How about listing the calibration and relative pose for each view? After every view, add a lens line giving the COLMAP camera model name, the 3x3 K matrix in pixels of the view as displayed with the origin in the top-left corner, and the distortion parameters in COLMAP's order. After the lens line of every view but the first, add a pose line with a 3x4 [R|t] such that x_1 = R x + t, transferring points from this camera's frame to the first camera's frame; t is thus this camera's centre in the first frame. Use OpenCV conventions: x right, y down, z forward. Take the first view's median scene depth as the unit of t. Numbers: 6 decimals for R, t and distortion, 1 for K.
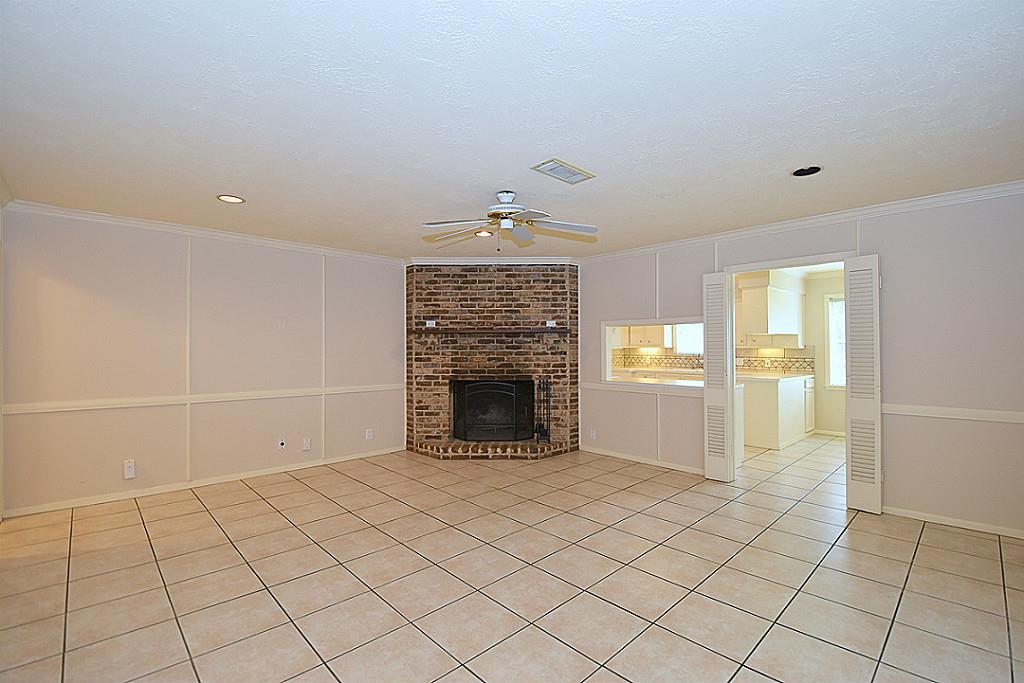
lens RADIAL K [[451.6, 0, 523.1], [0, 451.6, 340.9], [0, 0, 1]] dist [-0.004091, -0.011692]
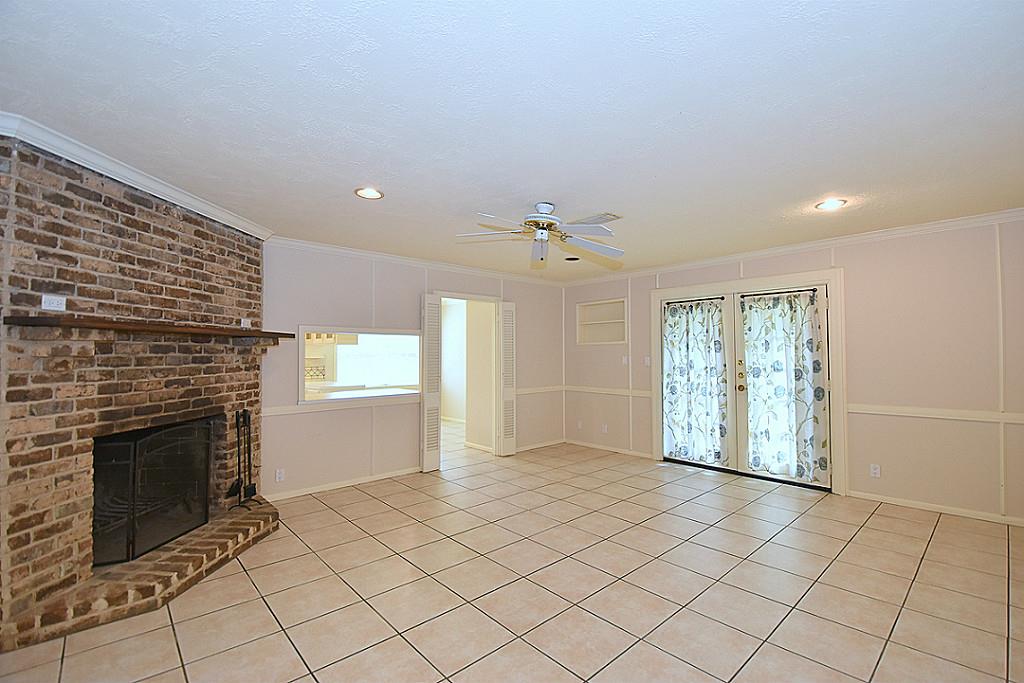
lens RADIAL K [[451.6, 0, 518.6], [0, 451.6, 342.4], [0, 0, 1]] dist [-0.004091, -0.011692]
pose [[0.033658, 0.026690, 0.999077, -0.578899], [-0.011757, 0.999585, -0.026308, 0.002064], [-0.999364, -0.010861, 0.033958, 0.579392]]
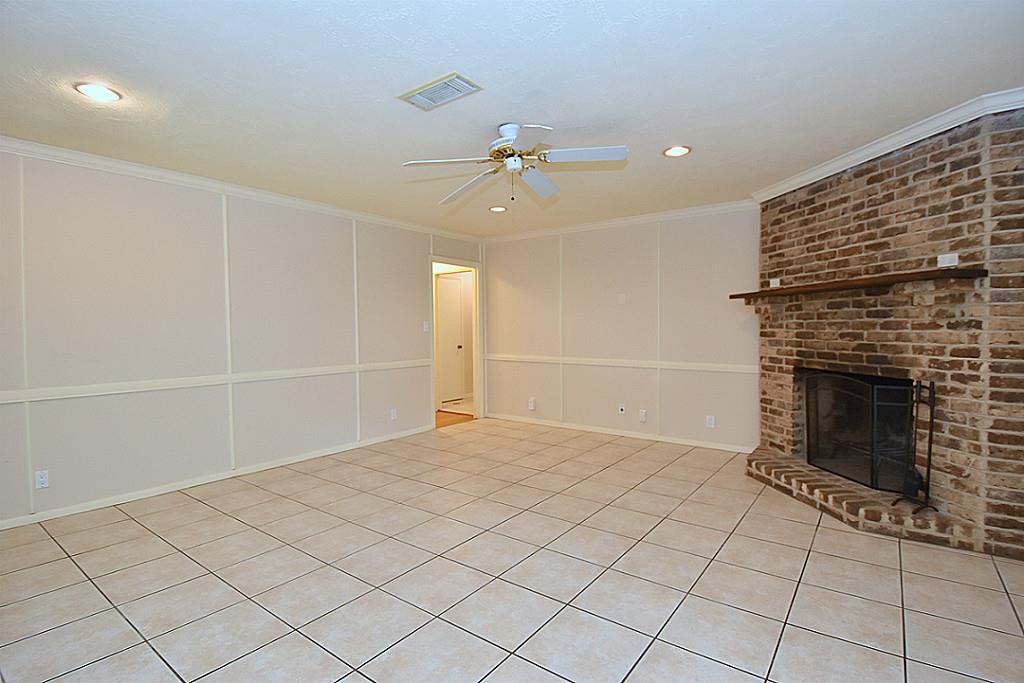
lens RADIAL K [[491.9, 0, 513.2], [0, 491.9, 341.8], [0, 0, 1]] dist [-0.015236, -0.004389]
pose [[0.146959, 0.031307, -0.988647, 0.483572], [0.021531, 0.999161, 0.034841, 0.017585], [0.988908, -0.026407, 0.146162, 0.490525]]
